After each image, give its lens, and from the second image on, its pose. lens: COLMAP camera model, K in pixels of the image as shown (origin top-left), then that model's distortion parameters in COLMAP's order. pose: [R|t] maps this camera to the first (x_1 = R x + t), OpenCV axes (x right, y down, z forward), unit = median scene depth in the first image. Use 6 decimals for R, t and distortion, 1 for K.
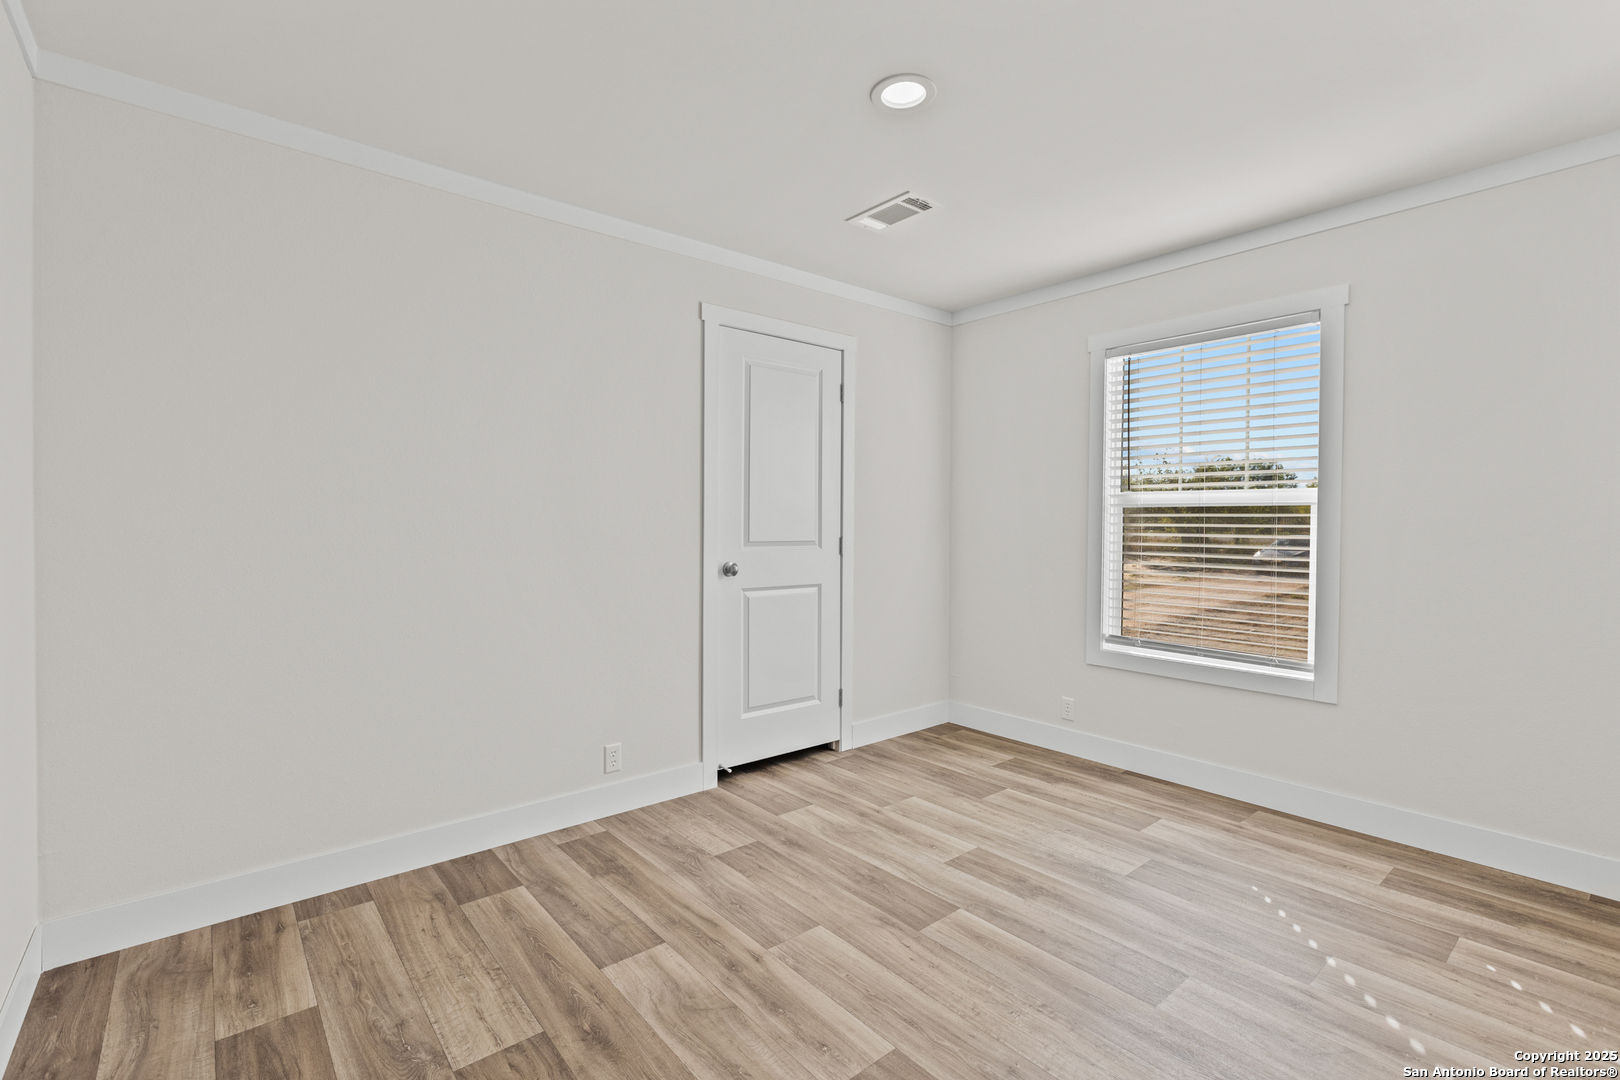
lens RADIAL K [[726.9, 0, 810.9], [0, 726.9, 590.1], [0, 0, 1]] dist [0.002667, 0.001255]
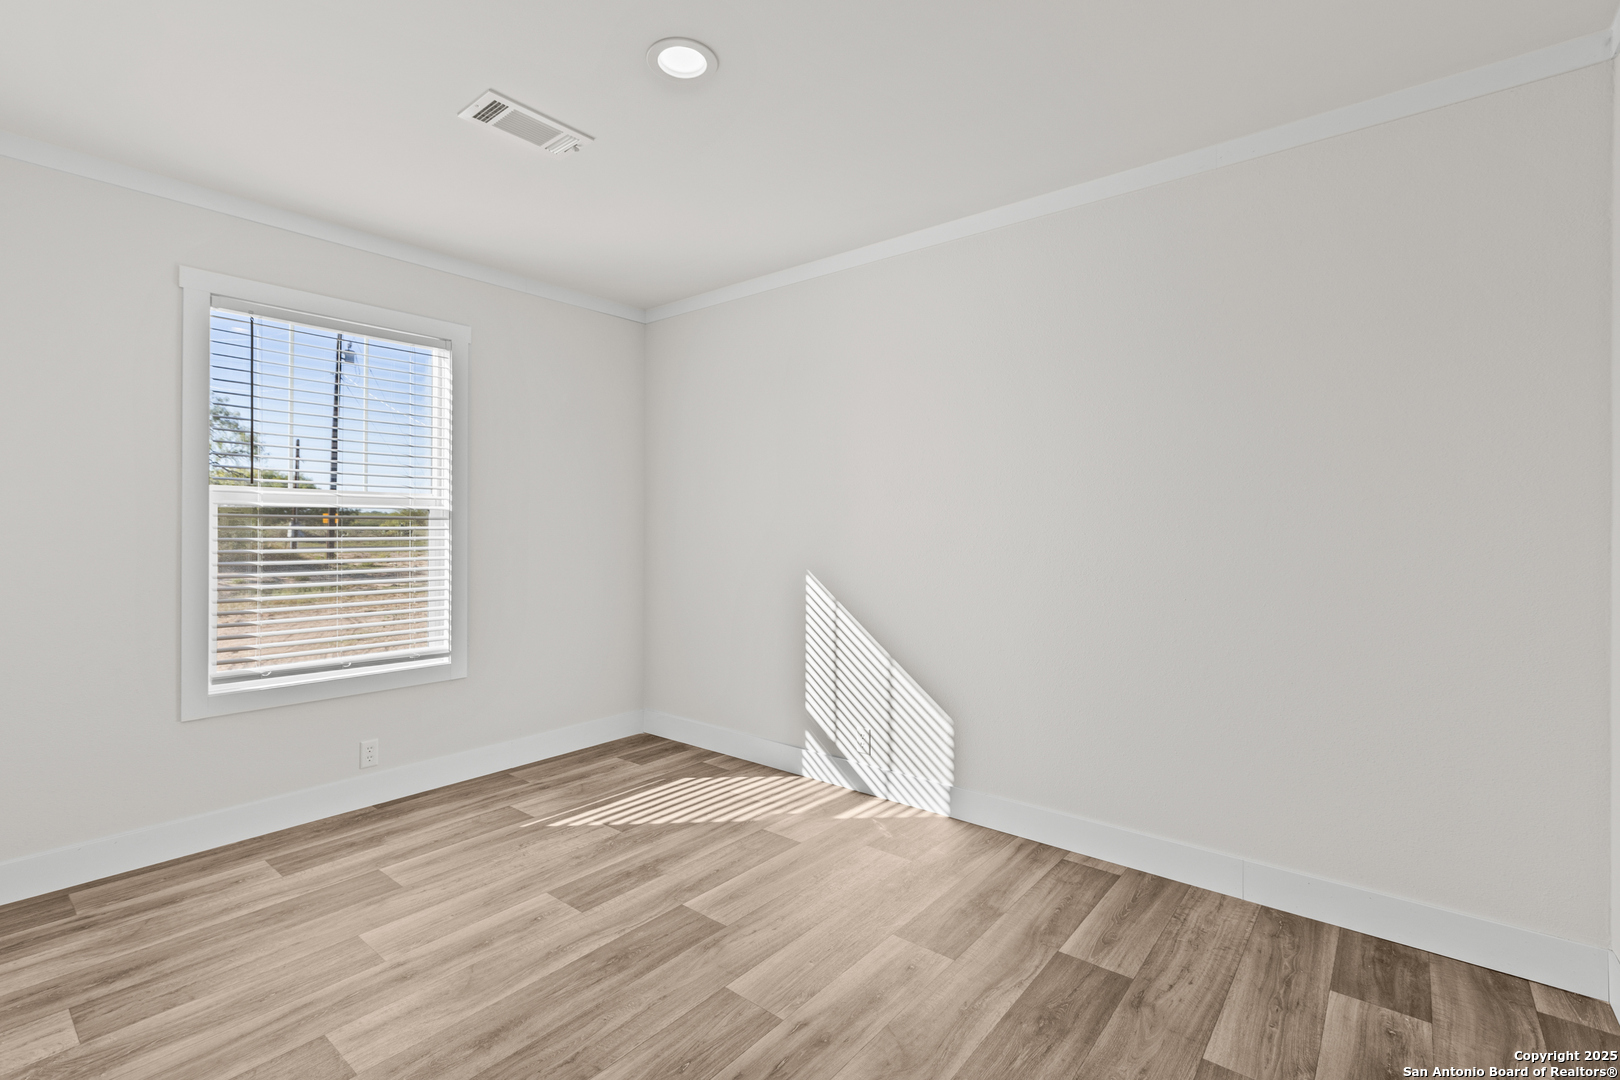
lens RADIAL K [[731.4, 0, 788.8], [0, 731.4, 532.6], [0, 0, 1]] dist [0.000966, -0.000487]
pose [[-0.168352, -0.008352, 0.985691, -0.689082], [0.091425, 0.995522, 0.024050, -0.074999], [-0.981478, 0.094166, -0.166835, 0.821524]]
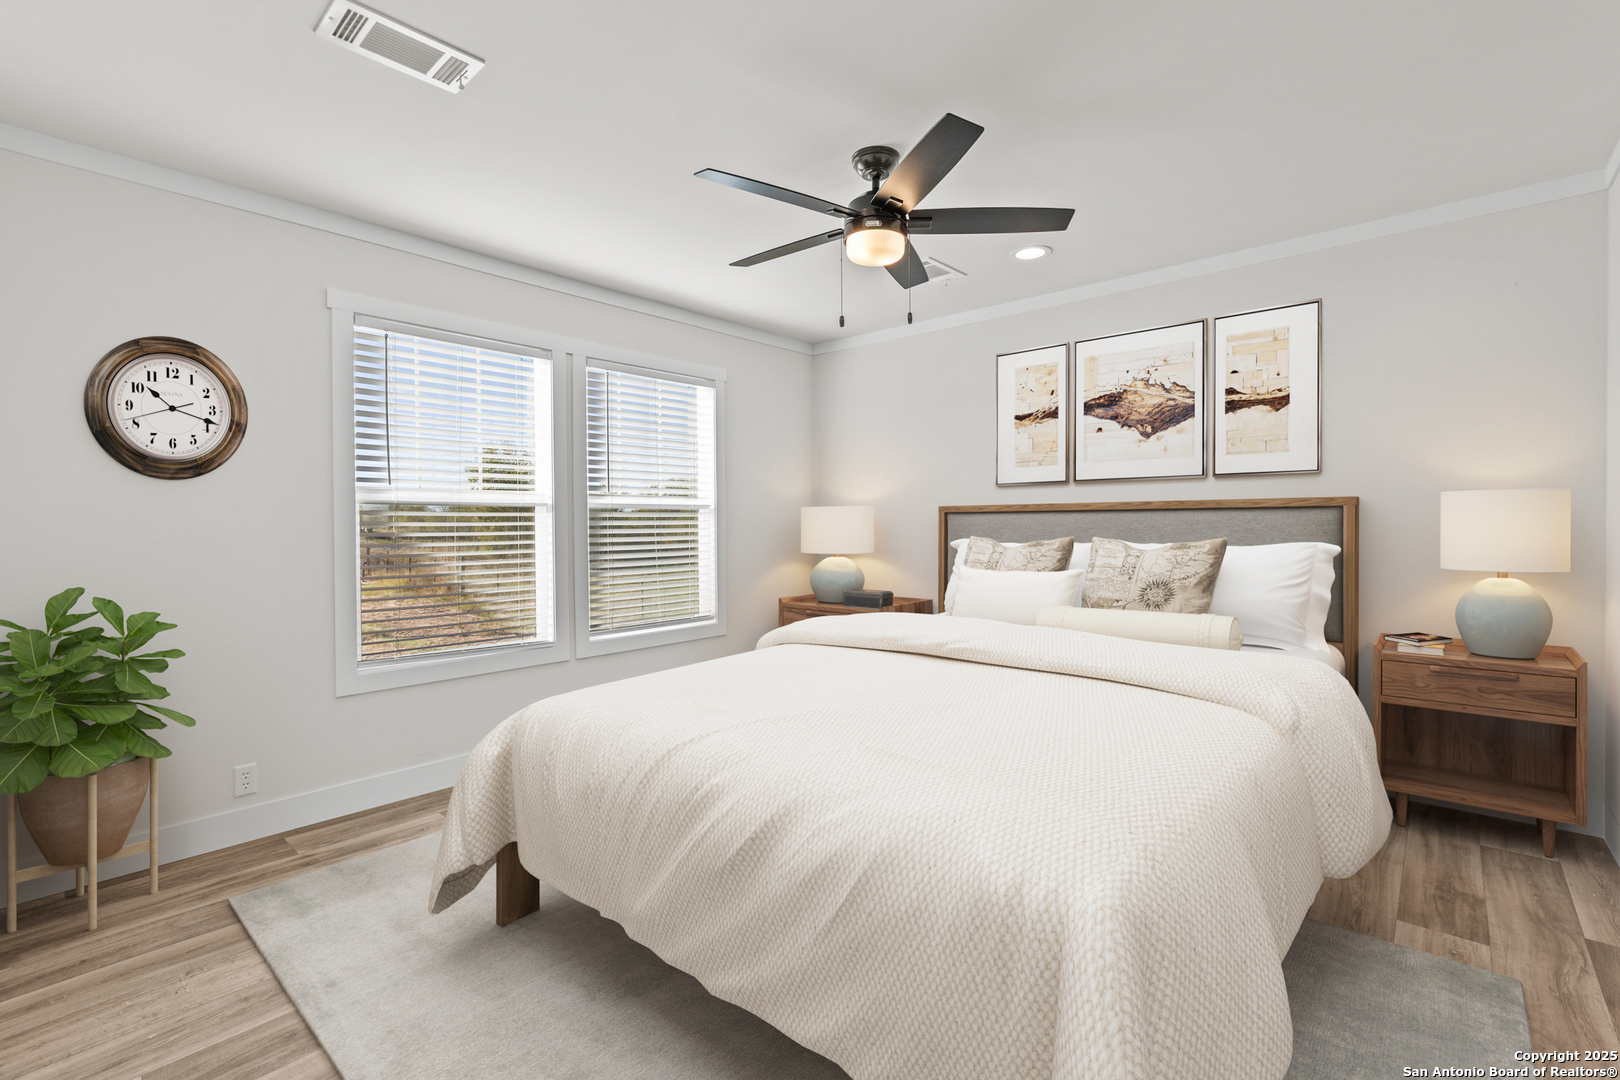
lens RADIAL K [[719.5, 0, 807.6], [0, 719.5, 512.1], [0, 0, 1]] dist [0.013772, 0.000345]
pose [[-0.147099, 0.011219, 0.989058, -0.759594], [0.094102, 0.995559, 0.002703, -0.083160], [-0.984635, 0.093470, -0.147501, 0.909752]]
